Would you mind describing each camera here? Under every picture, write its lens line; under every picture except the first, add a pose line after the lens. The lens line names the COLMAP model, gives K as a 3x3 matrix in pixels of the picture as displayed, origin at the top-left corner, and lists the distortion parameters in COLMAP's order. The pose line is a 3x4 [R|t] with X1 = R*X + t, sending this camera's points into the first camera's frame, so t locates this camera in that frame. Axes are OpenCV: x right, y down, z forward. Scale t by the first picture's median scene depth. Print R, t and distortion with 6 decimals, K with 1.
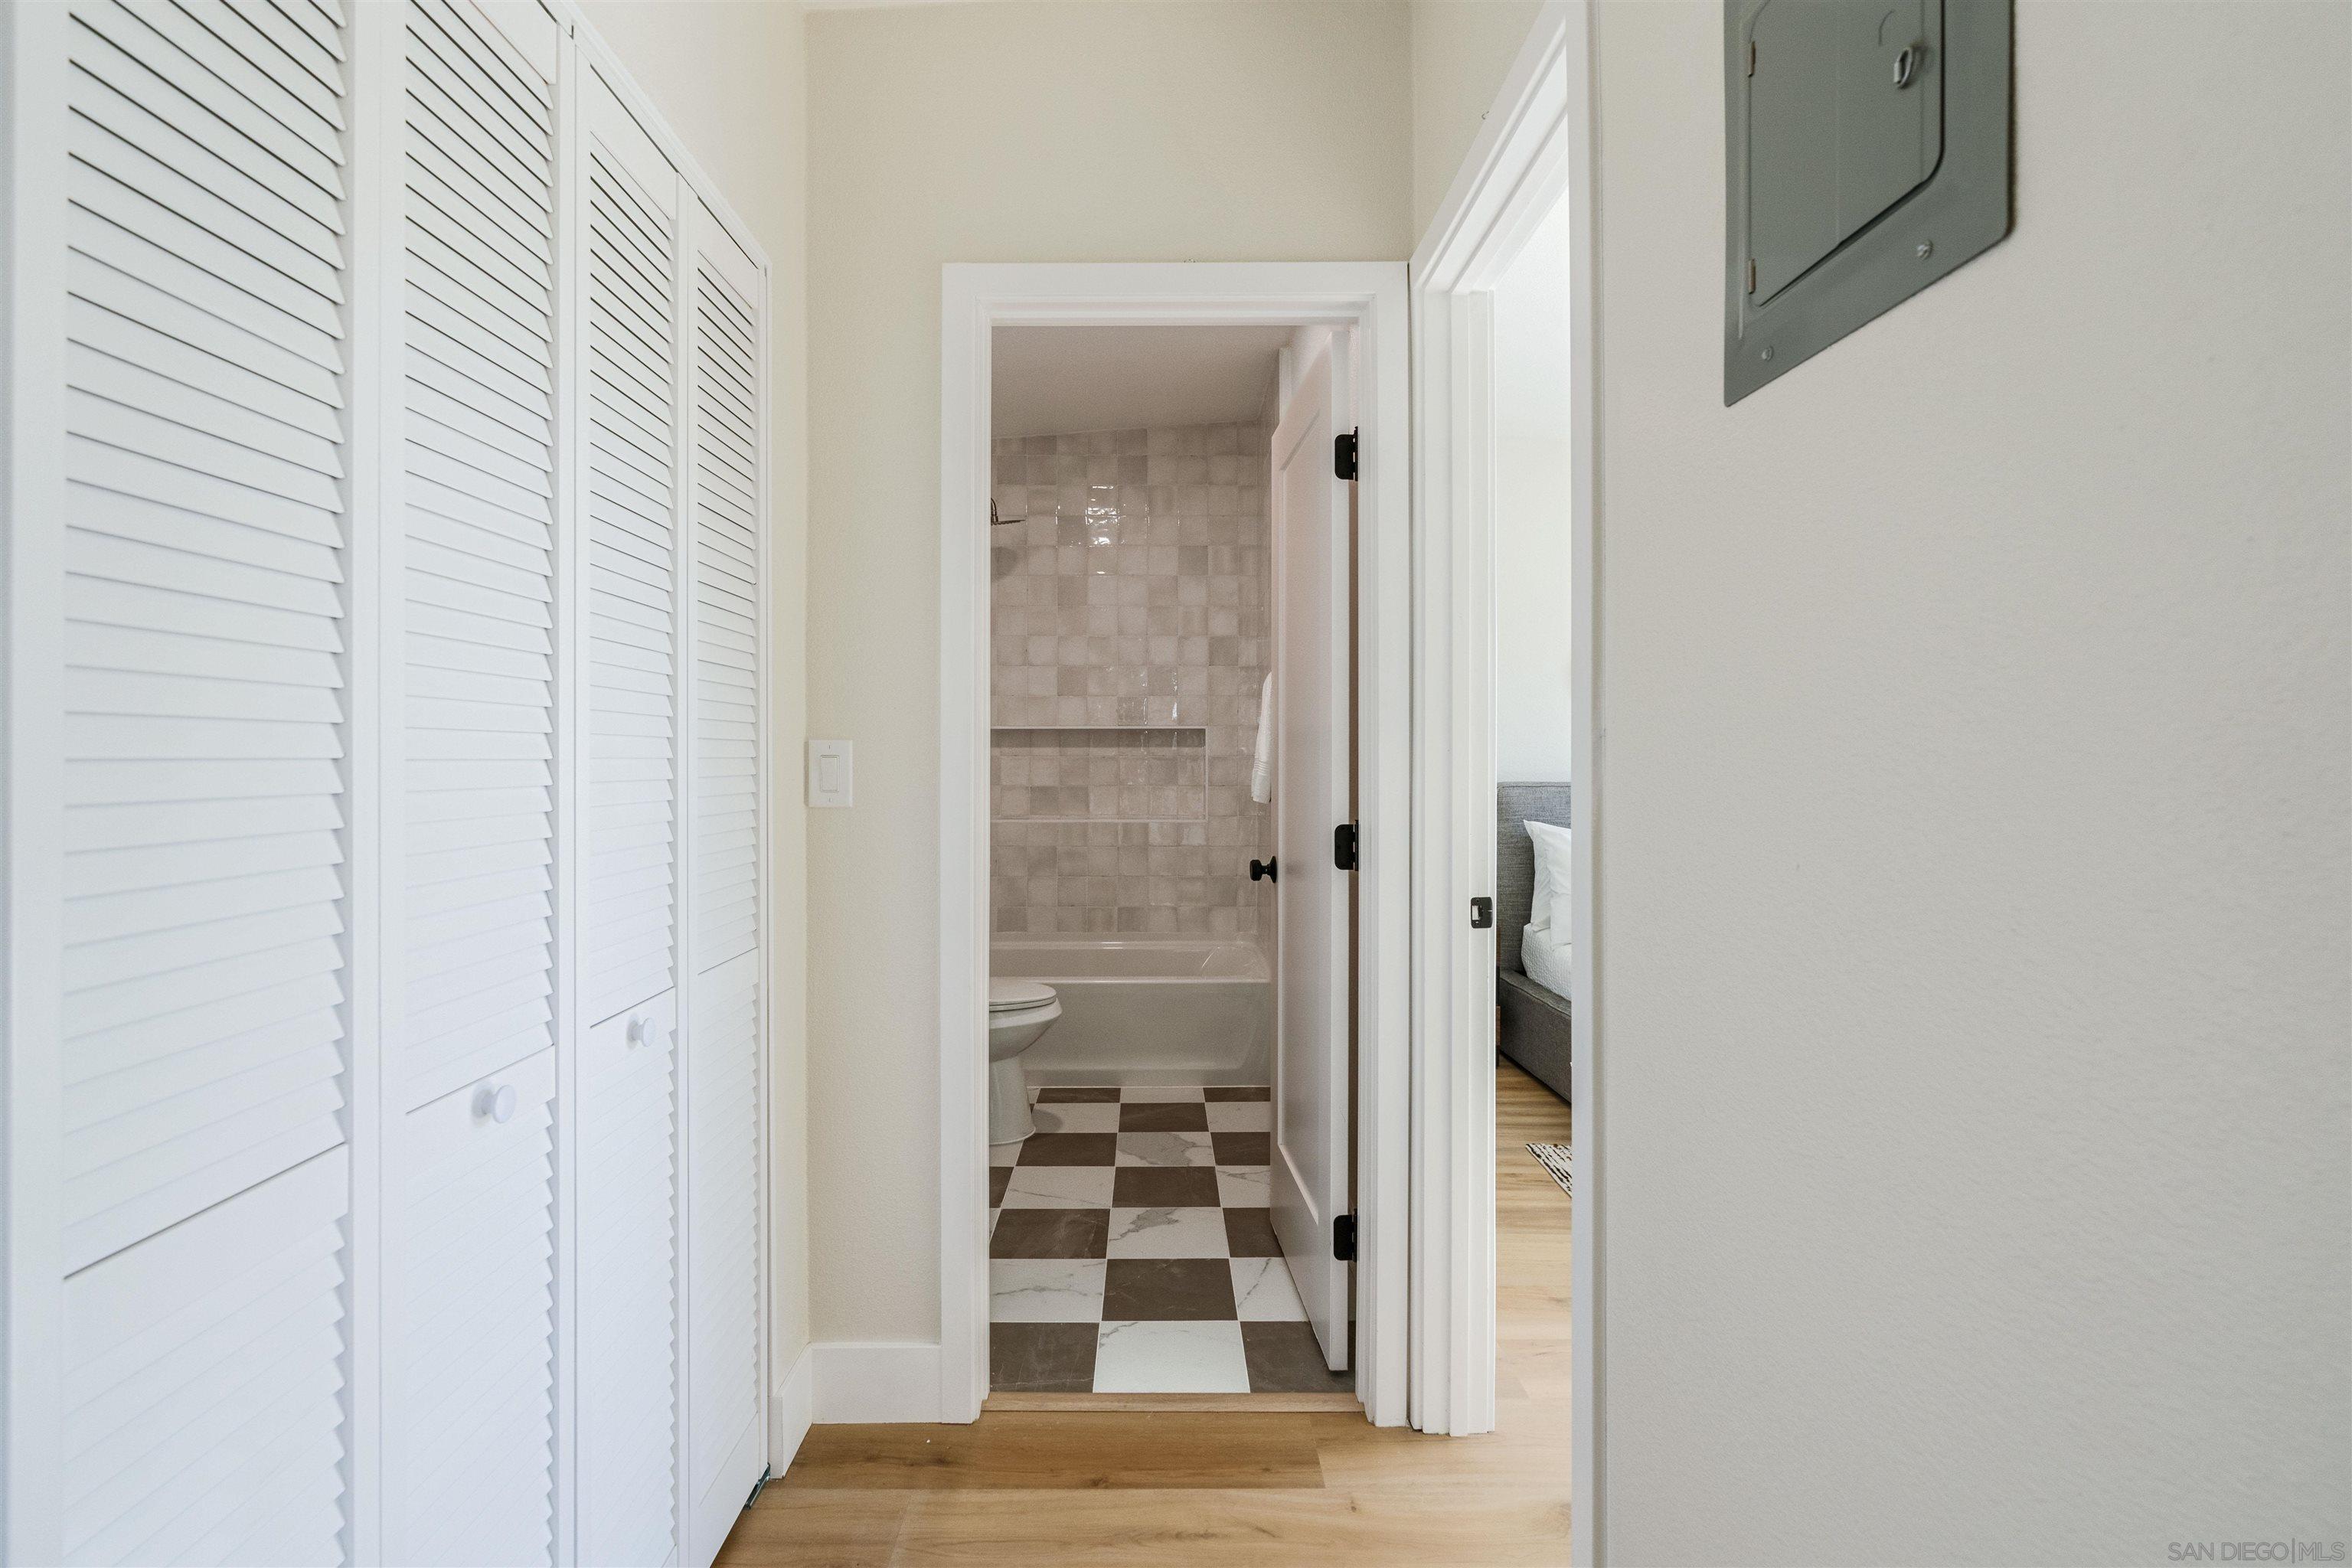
lens RADIAL K [[1070.8, 0, 1169.1], [0, 1070.8, 760.6], [0, 0, 1]] dist [-0.002656, -0.000129]
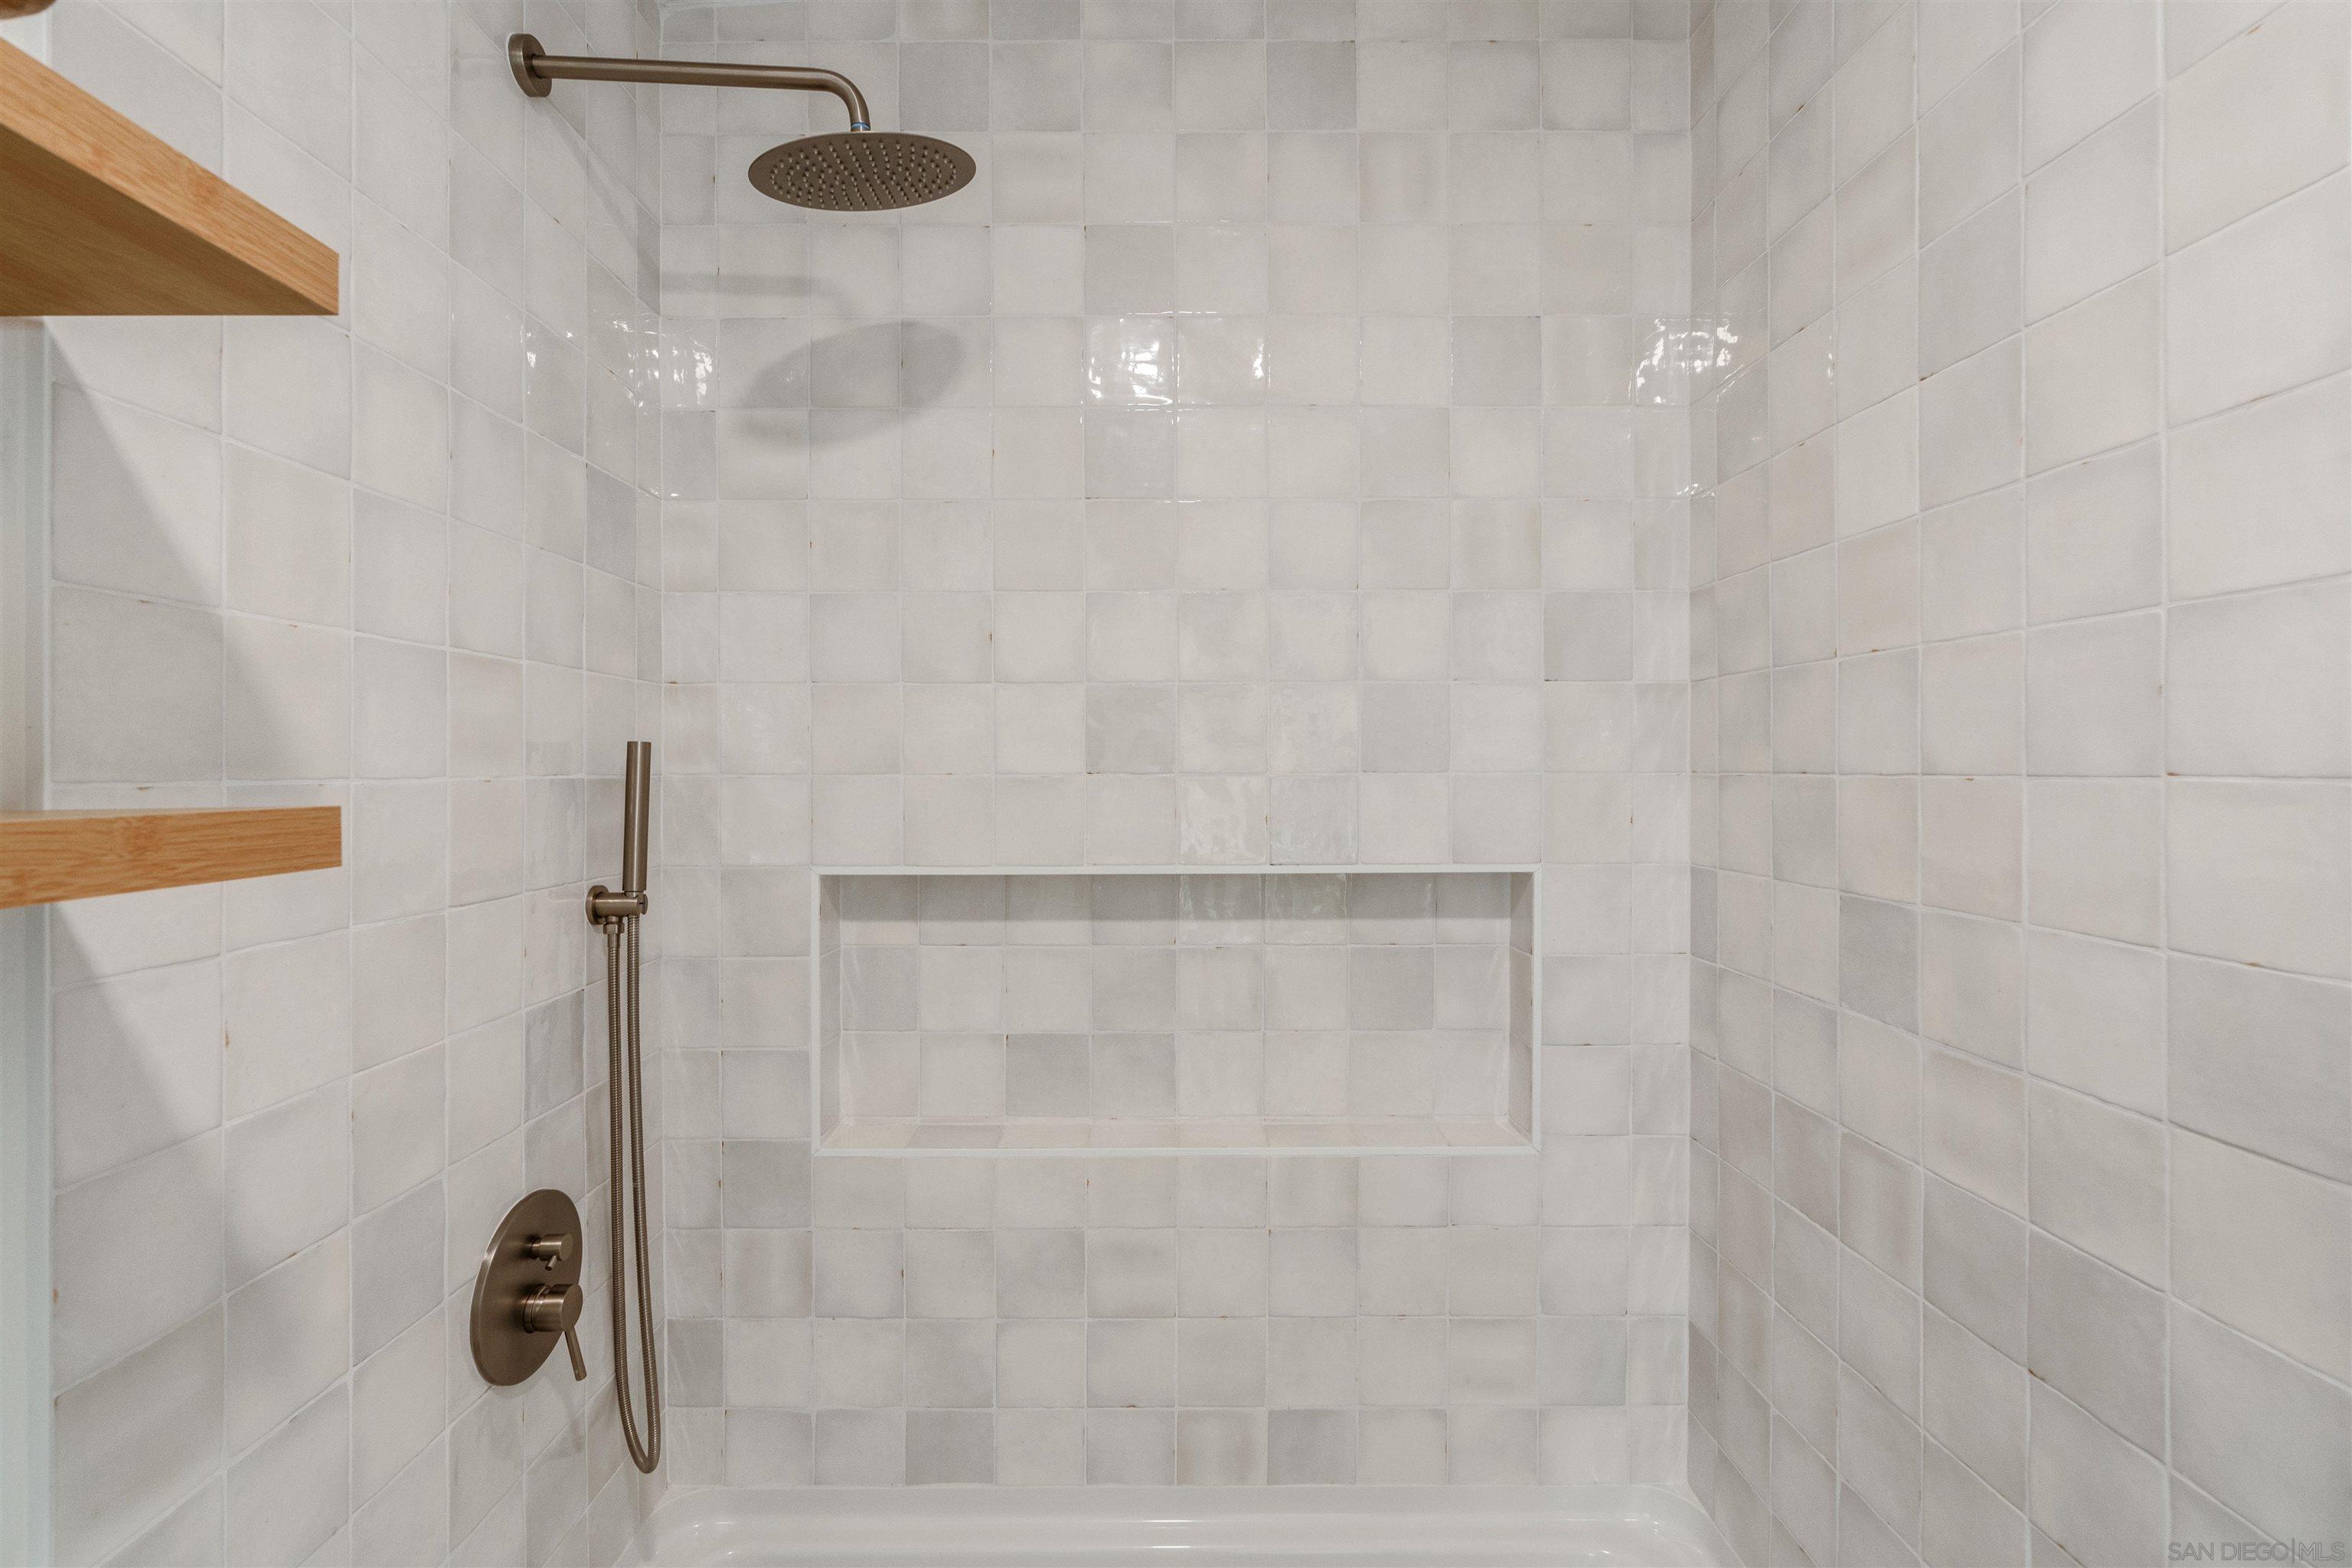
lens RADIAL K [[1070.8, 0, 1169.1], [0, 1070.8, 760.6], [0, 0, 1]] dist [-0.002656, -0.000129]
pose [[0.999945, -0.001878, -0.010316, -0.075095], [0.001911, 0.999993, 0.003243, -0.065736], [0.010310, -0.003262, 0.999942, 0.672019]]
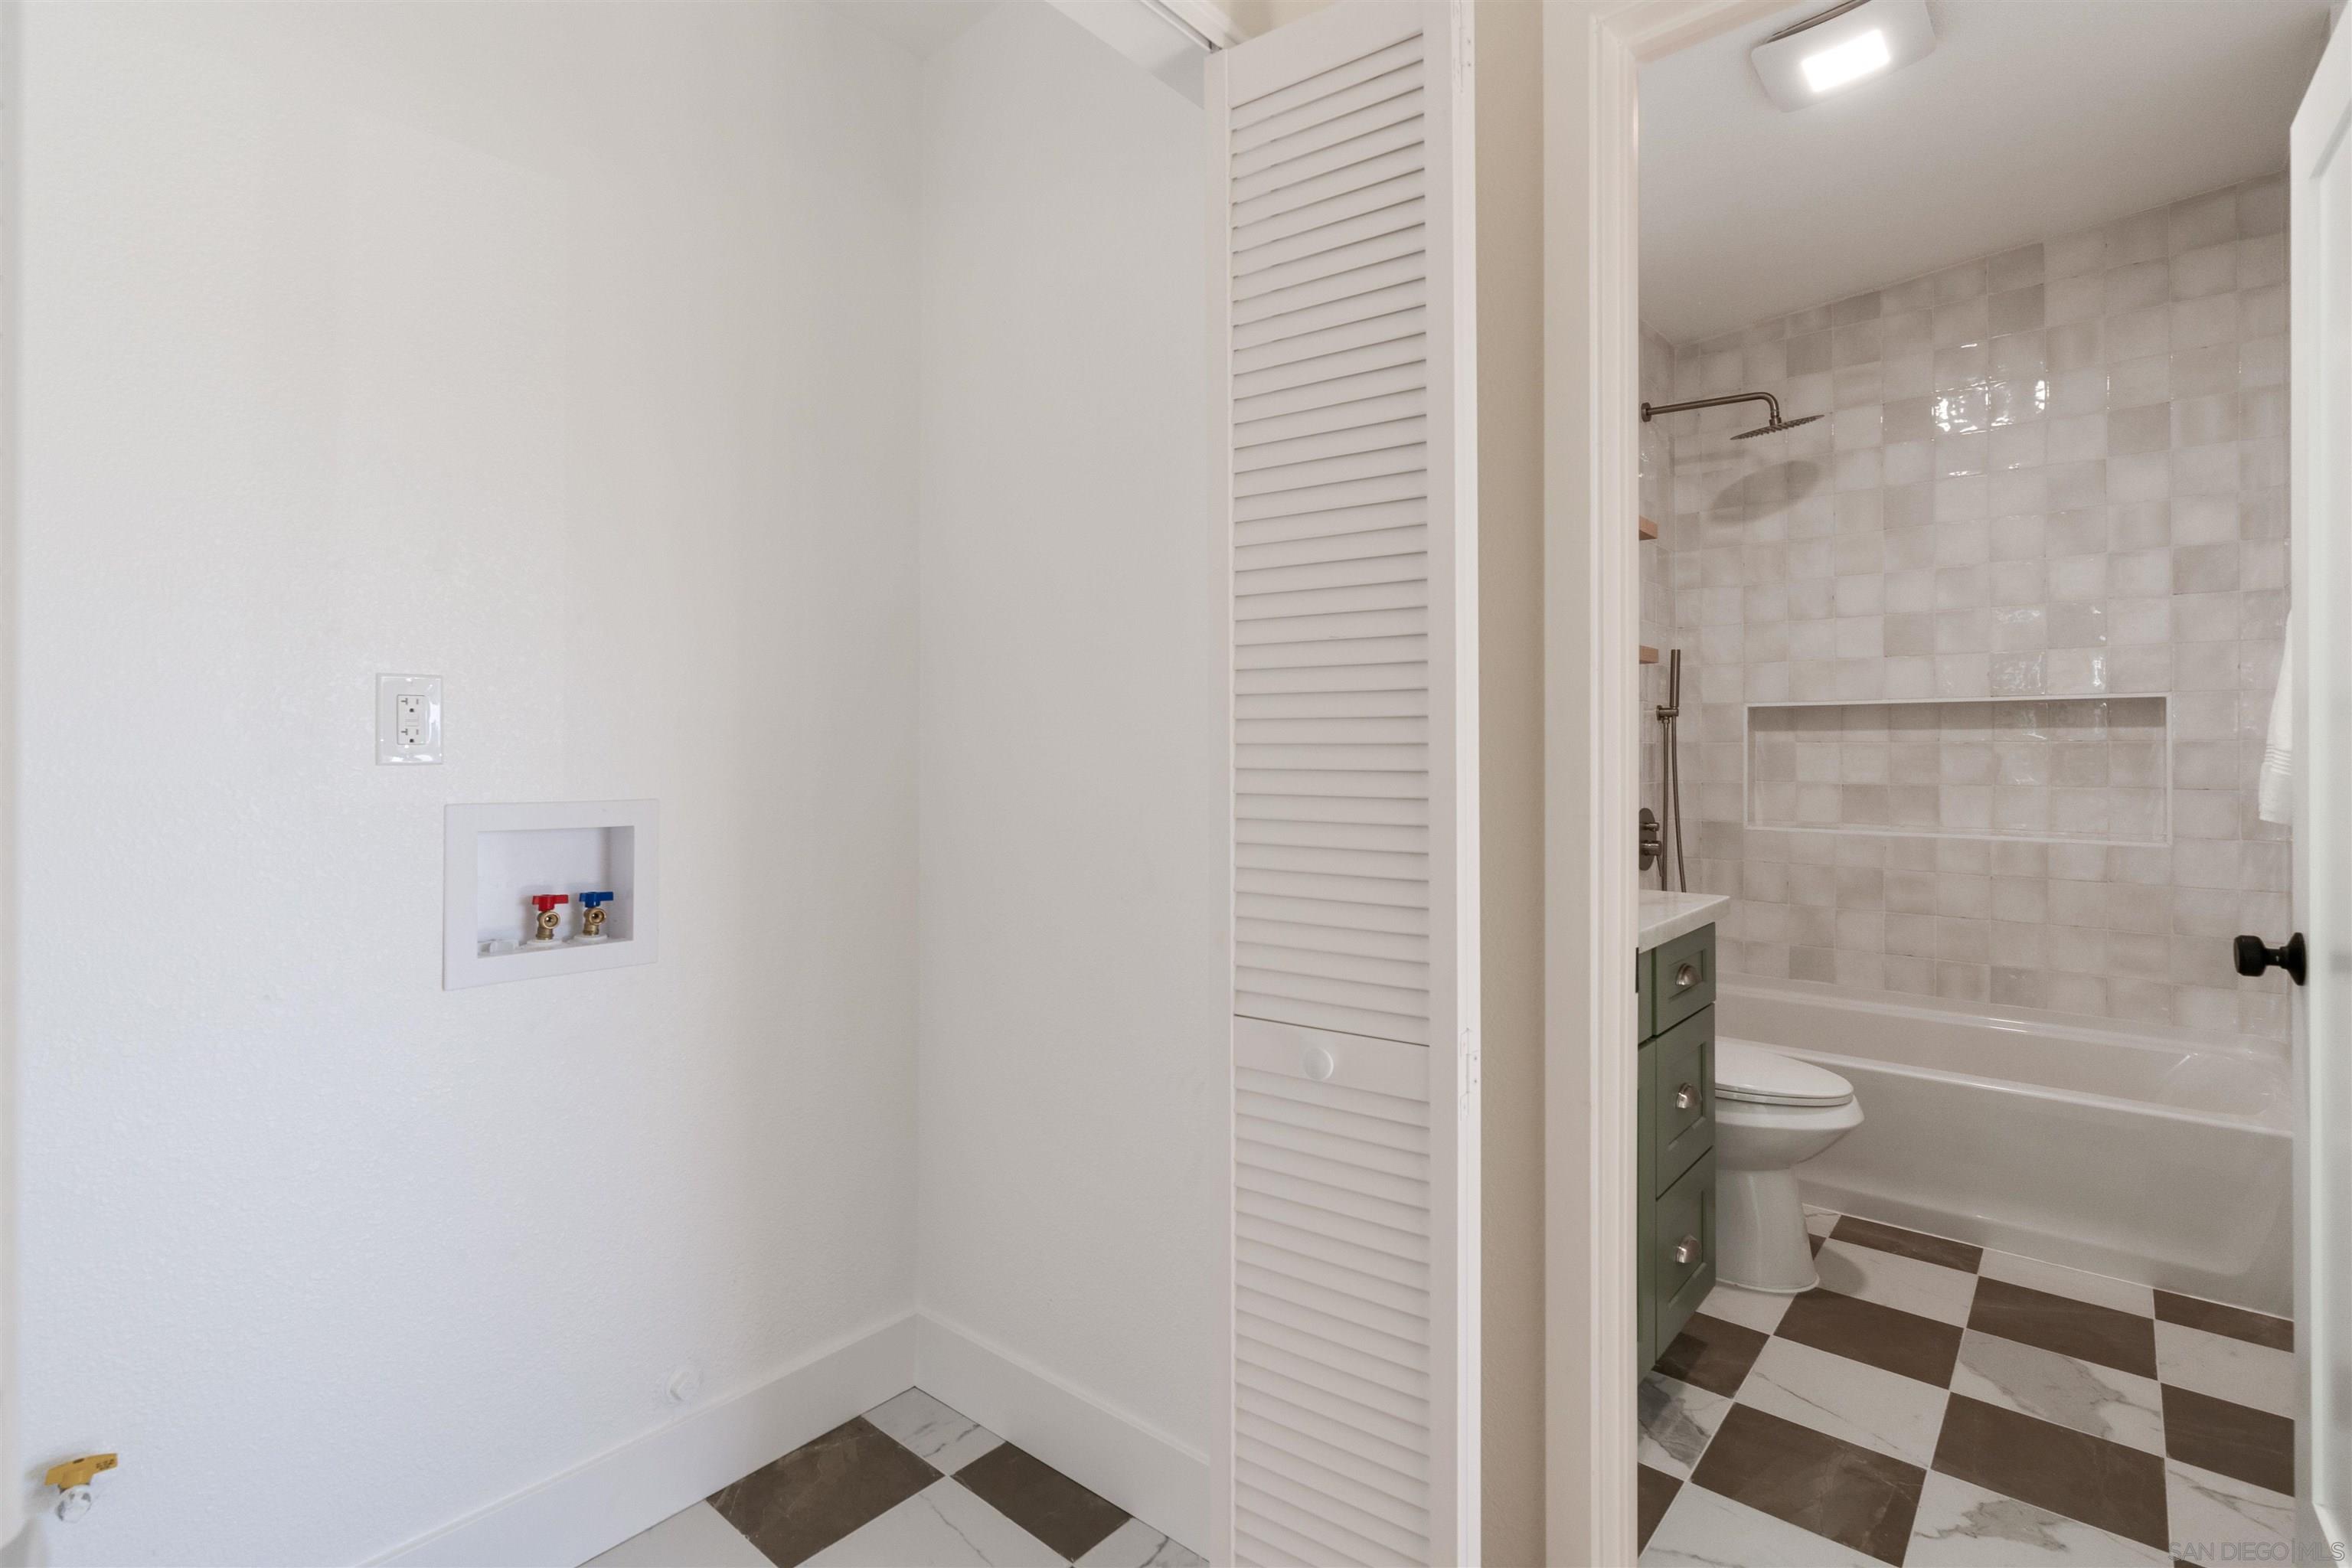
lens RADIAL K [[1102.4, 0, 1166.4], [0, 1102.4, 744.7], [0, 0, 1]] dist [0.001644, 0.000645]
pose [[0.748648, -0.002723, -0.662962, 0.024616], [0.000275, 0.999993, -0.003796, 0.000311], [0.662968, 0.002660, 0.748643, 0.137450]]
